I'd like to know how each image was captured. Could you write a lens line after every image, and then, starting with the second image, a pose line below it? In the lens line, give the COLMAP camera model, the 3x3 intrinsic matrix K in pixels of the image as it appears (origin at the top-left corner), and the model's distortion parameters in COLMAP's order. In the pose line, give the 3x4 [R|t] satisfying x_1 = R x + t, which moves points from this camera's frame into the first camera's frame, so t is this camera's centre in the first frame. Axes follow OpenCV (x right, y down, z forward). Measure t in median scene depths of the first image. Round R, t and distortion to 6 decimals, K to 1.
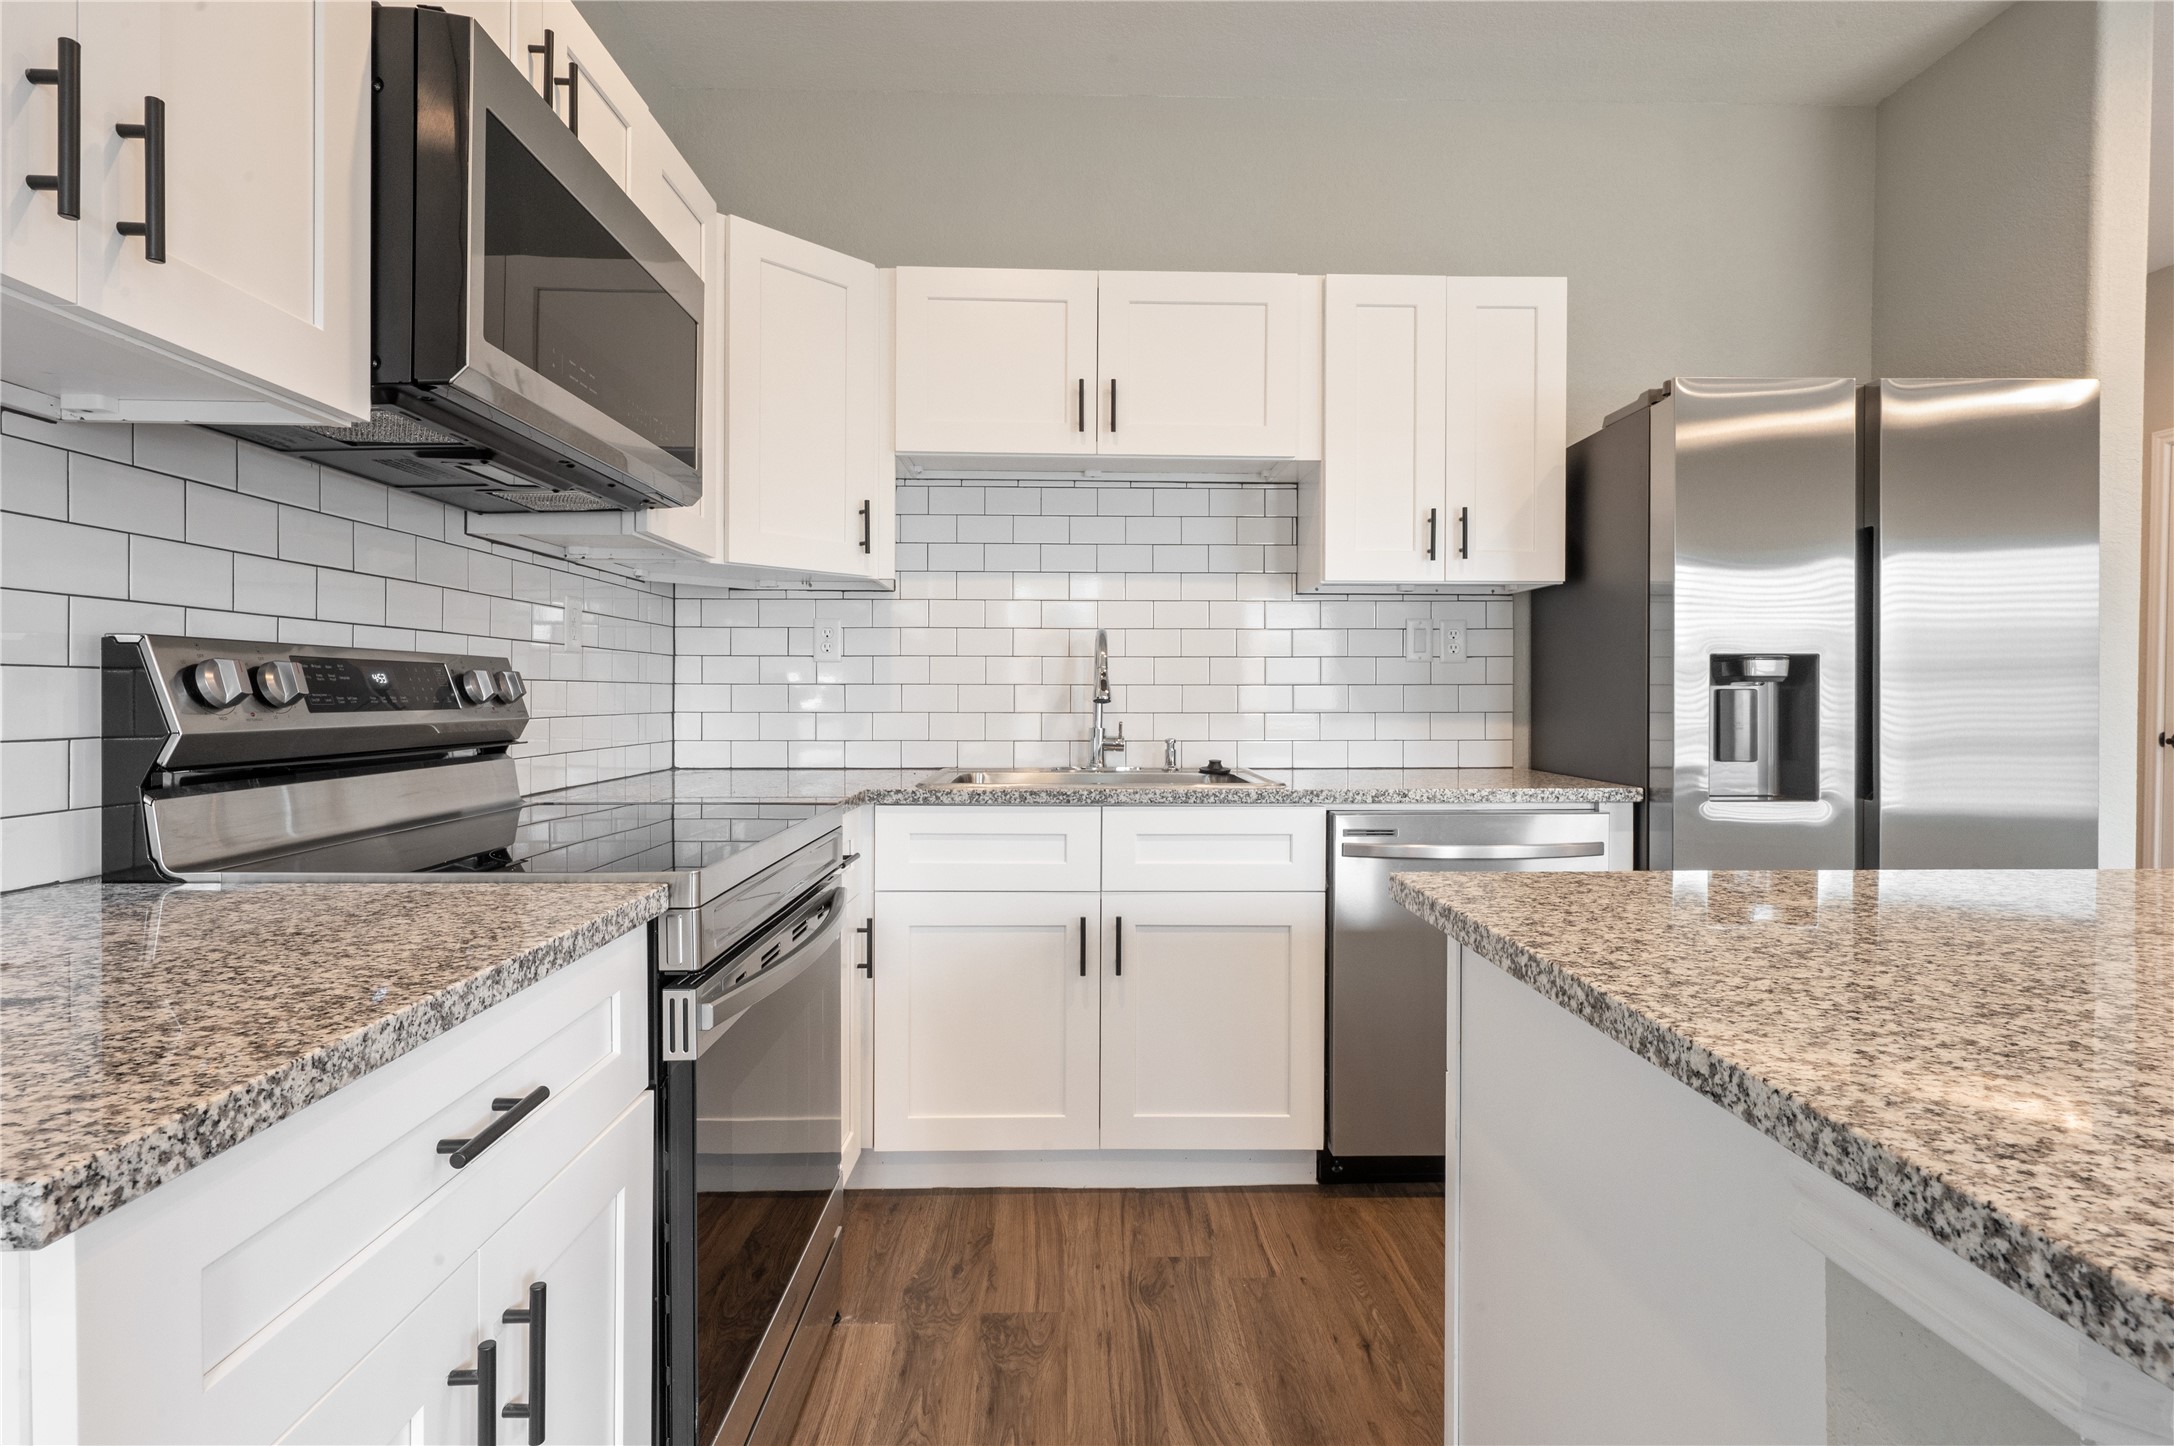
lens RADIAL K [[1070.5, 0, 1091.2], [0, 1070.5, 711.8], [0, 0, 1]] dist [-0.002079, 0.000020]
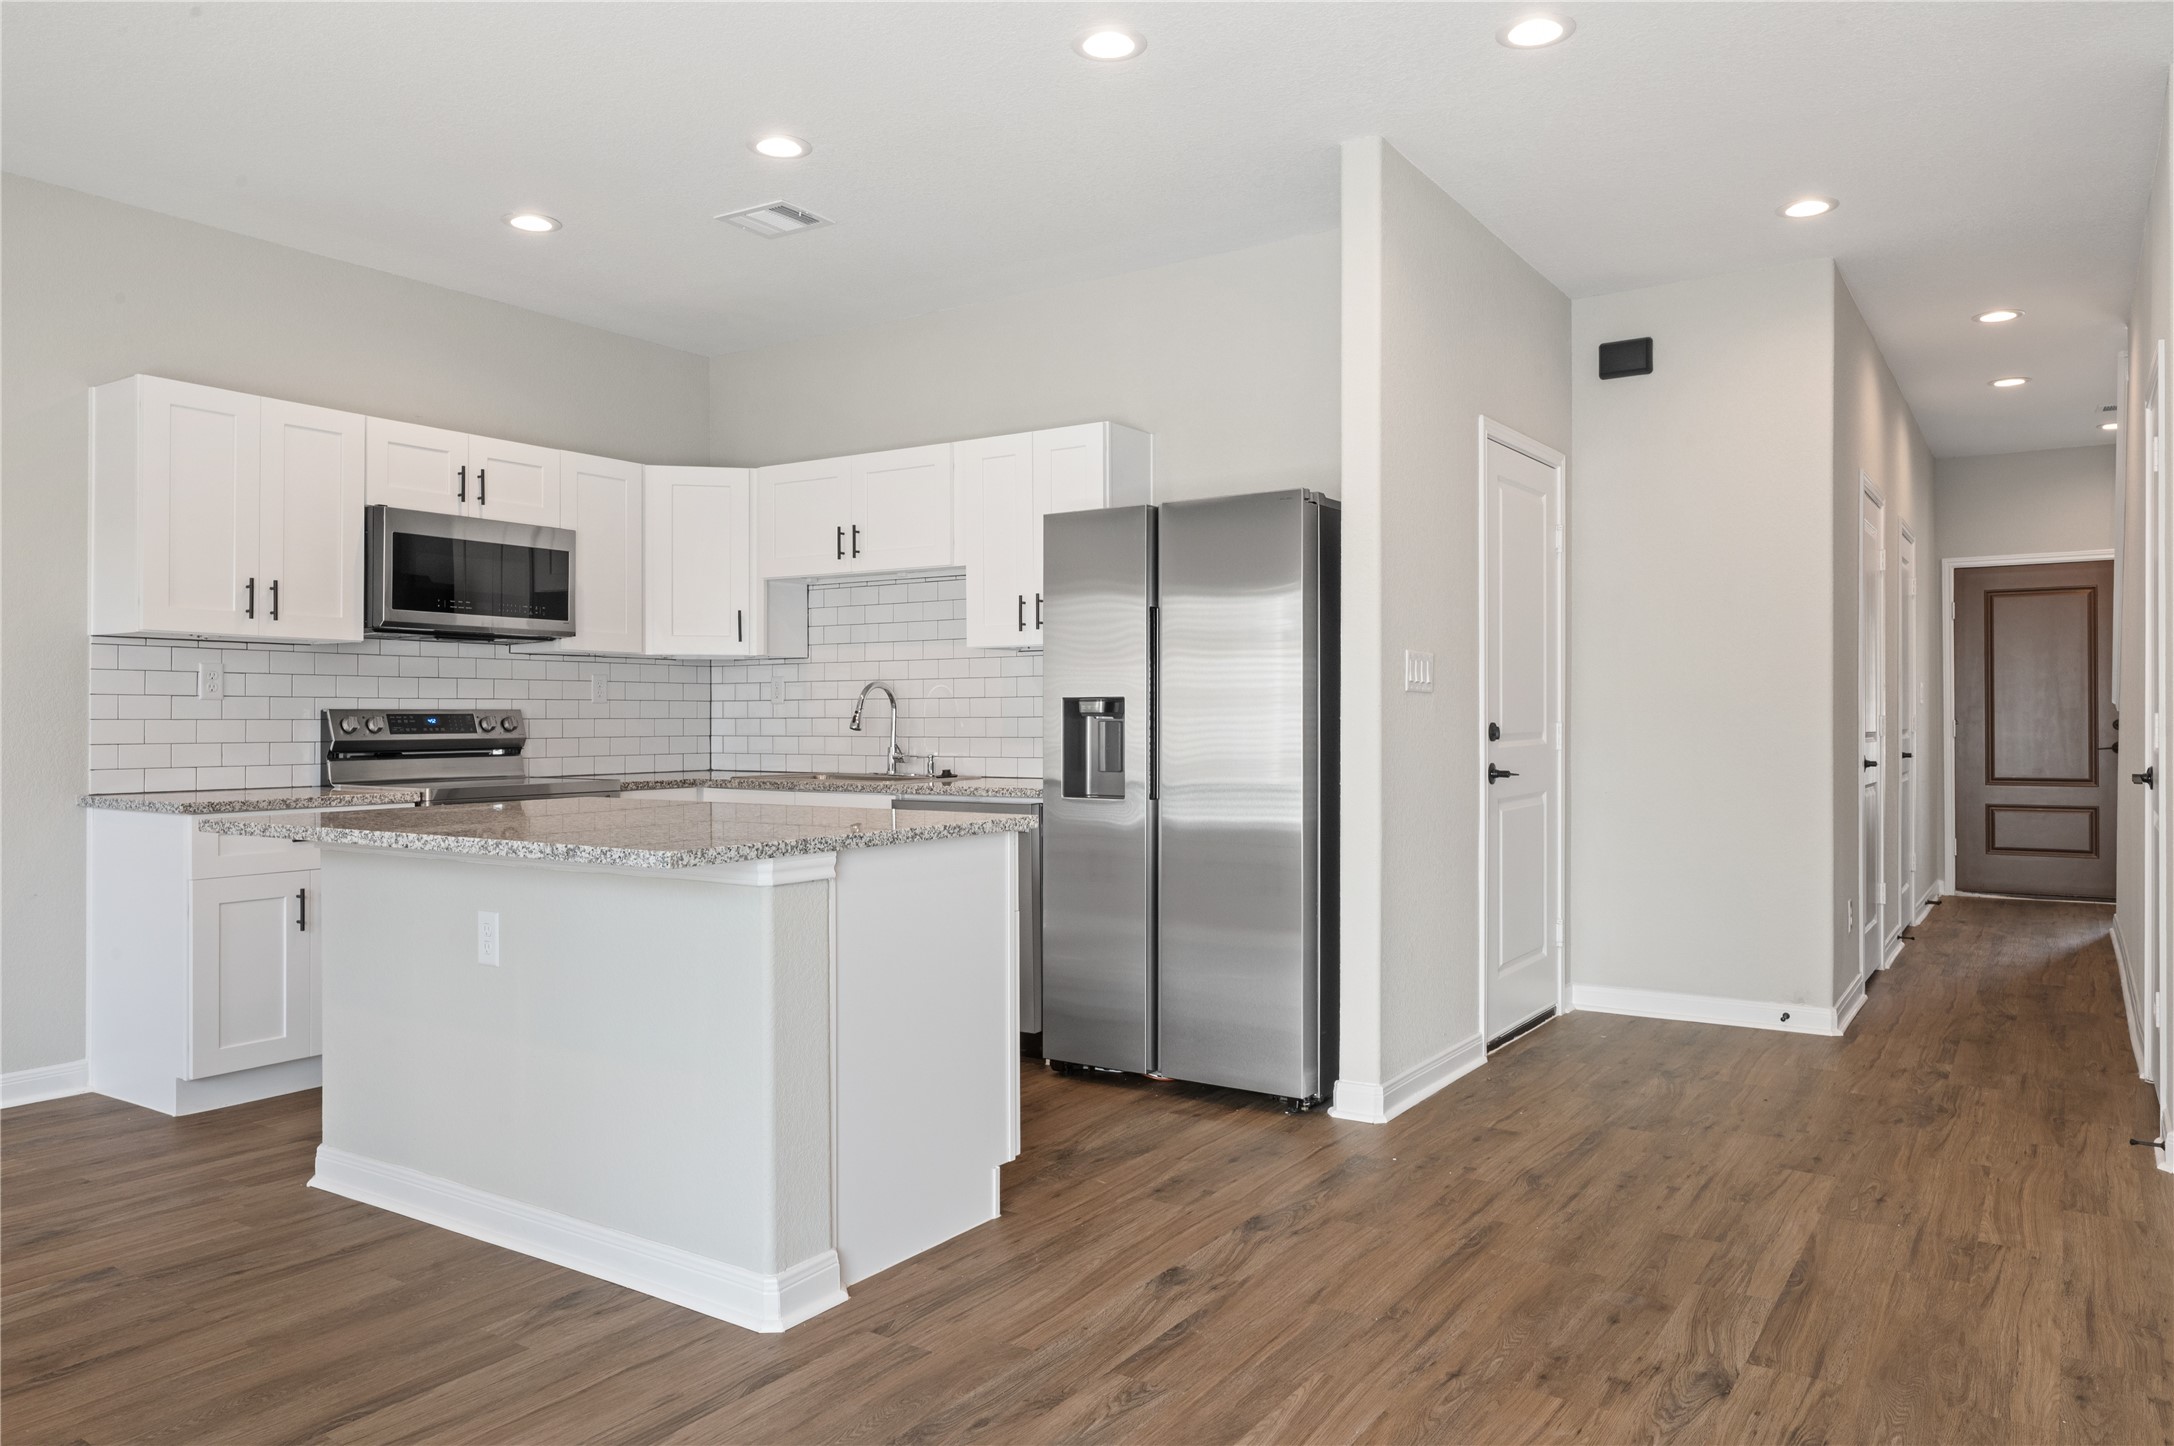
lens RADIAL K [[1469.2, 0, 1095.8], [0, 1469.2, 715.9], [0, 0, 1]] dist [-0.007198, 0.007534]
pose [[0.819832, -0.004626, -0.572585, 2.124038], [-0.004406, 0.999887, -0.014386, 0.000665], [0.572587, 0.014317, 0.819719, -0.778768]]
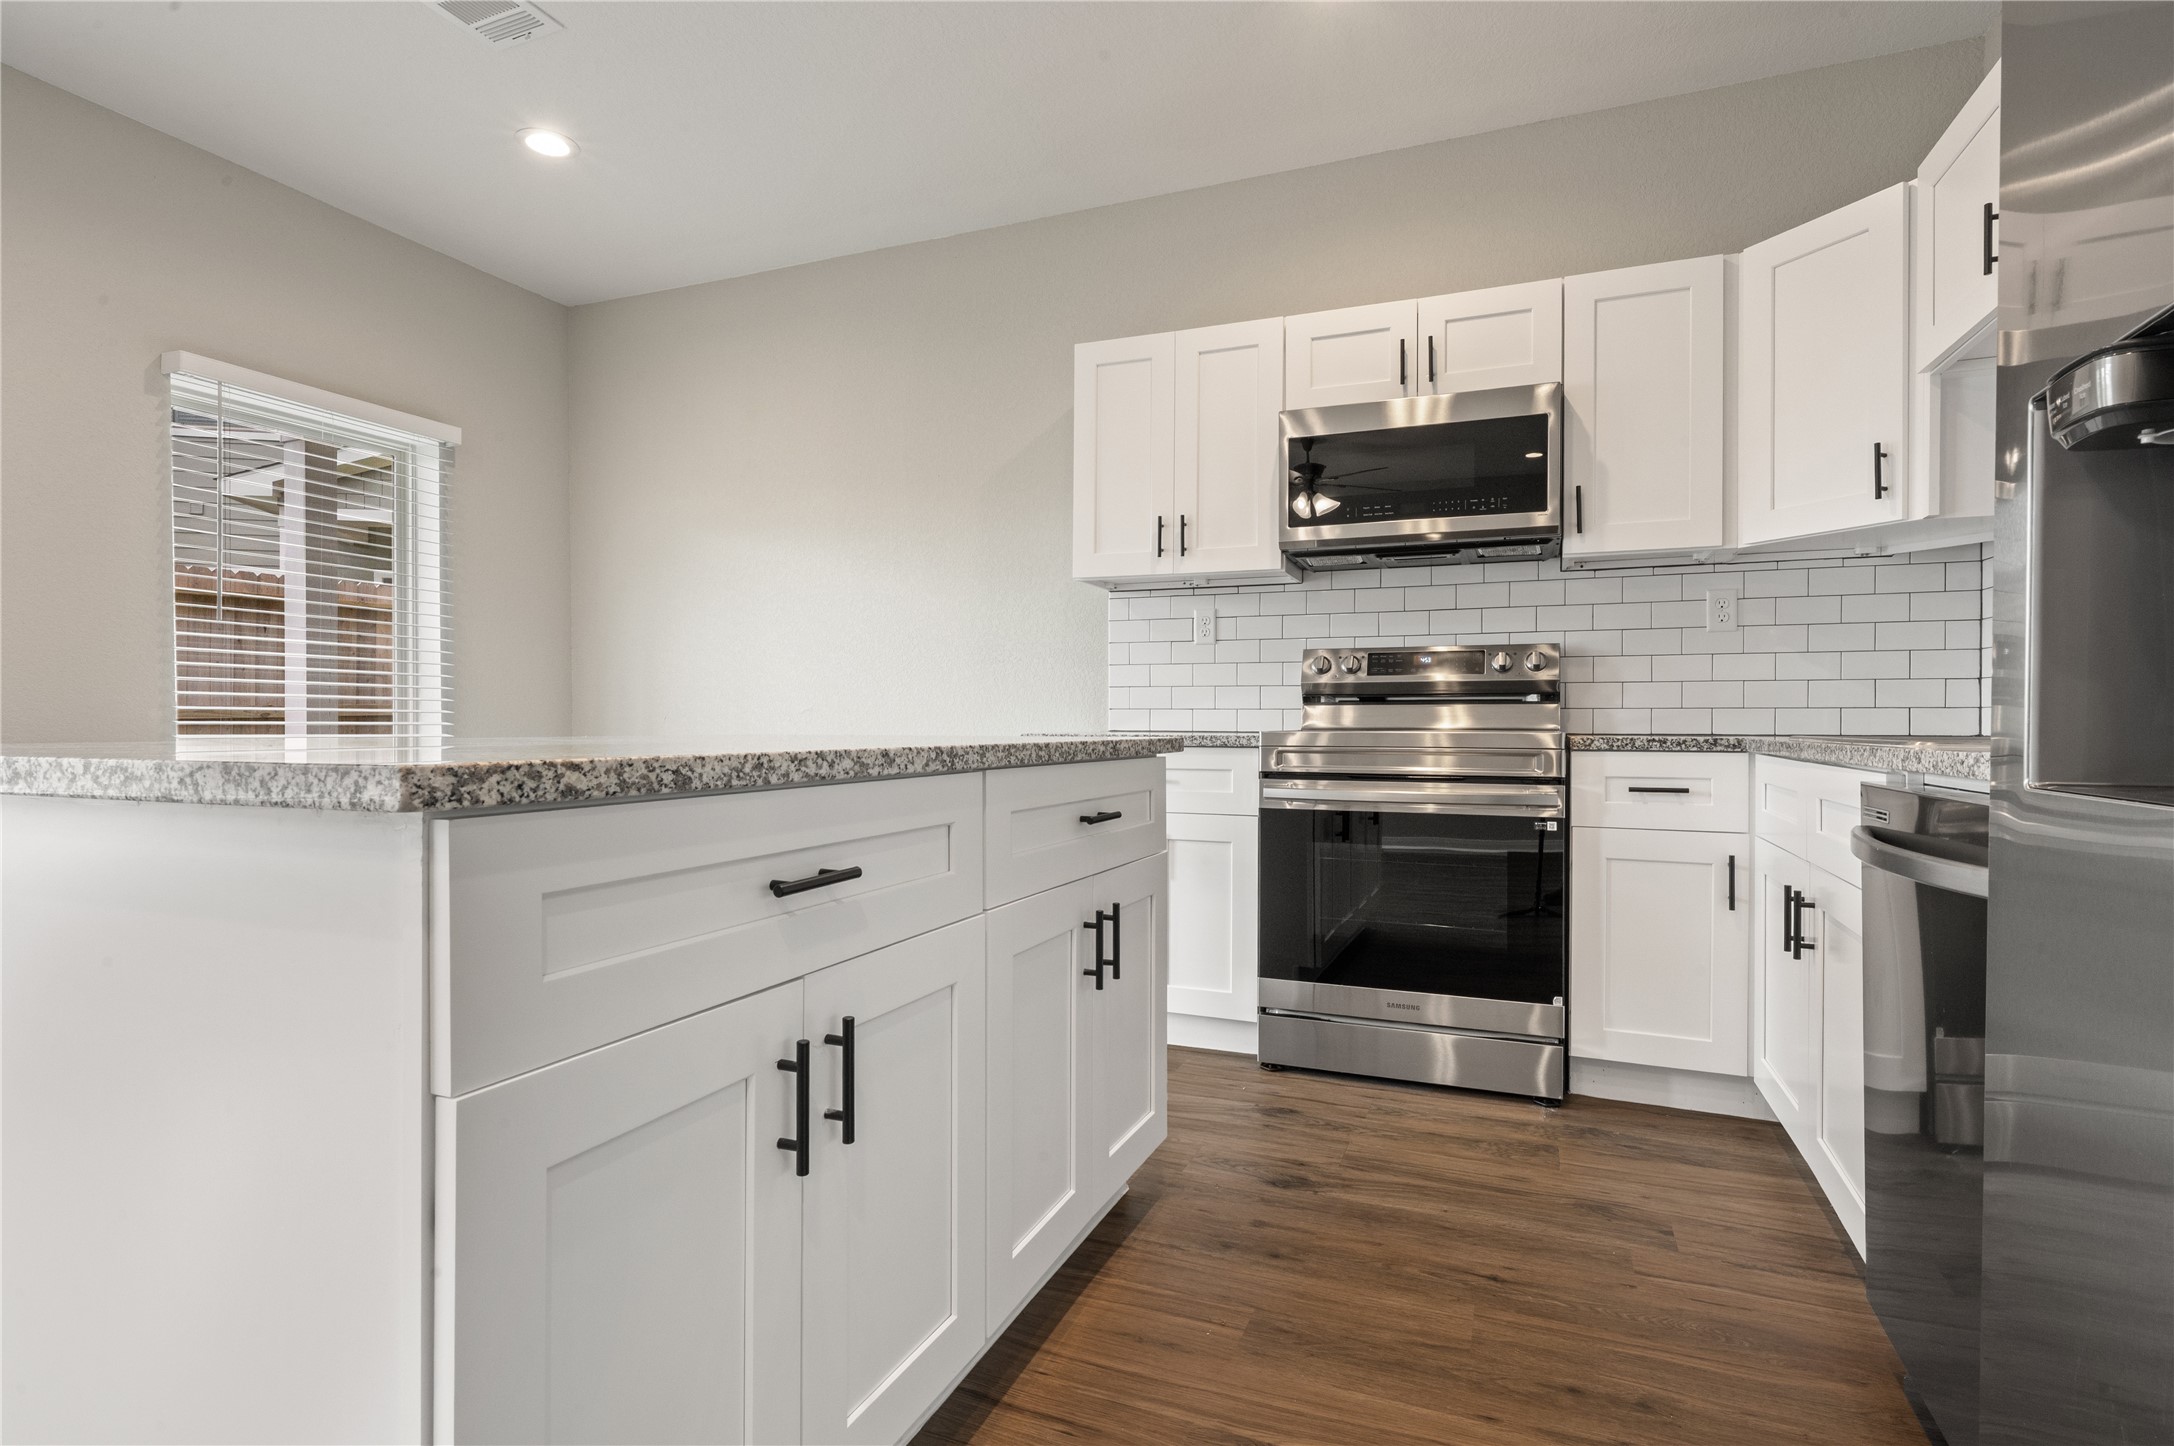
lens RADIAL K [[1070.5, 0, 1090.6], [0, 1070.5, 729.7], [0, 0, 1]] dist [-0.002079, 0.000020]
pose [[-0.407162, 0.003545, -0.913349, 1.264282], [-0.017267, 0.999784, 0.011578, 0.076898], [0.913193, 0.020485, -0.407013, 1.012641]]
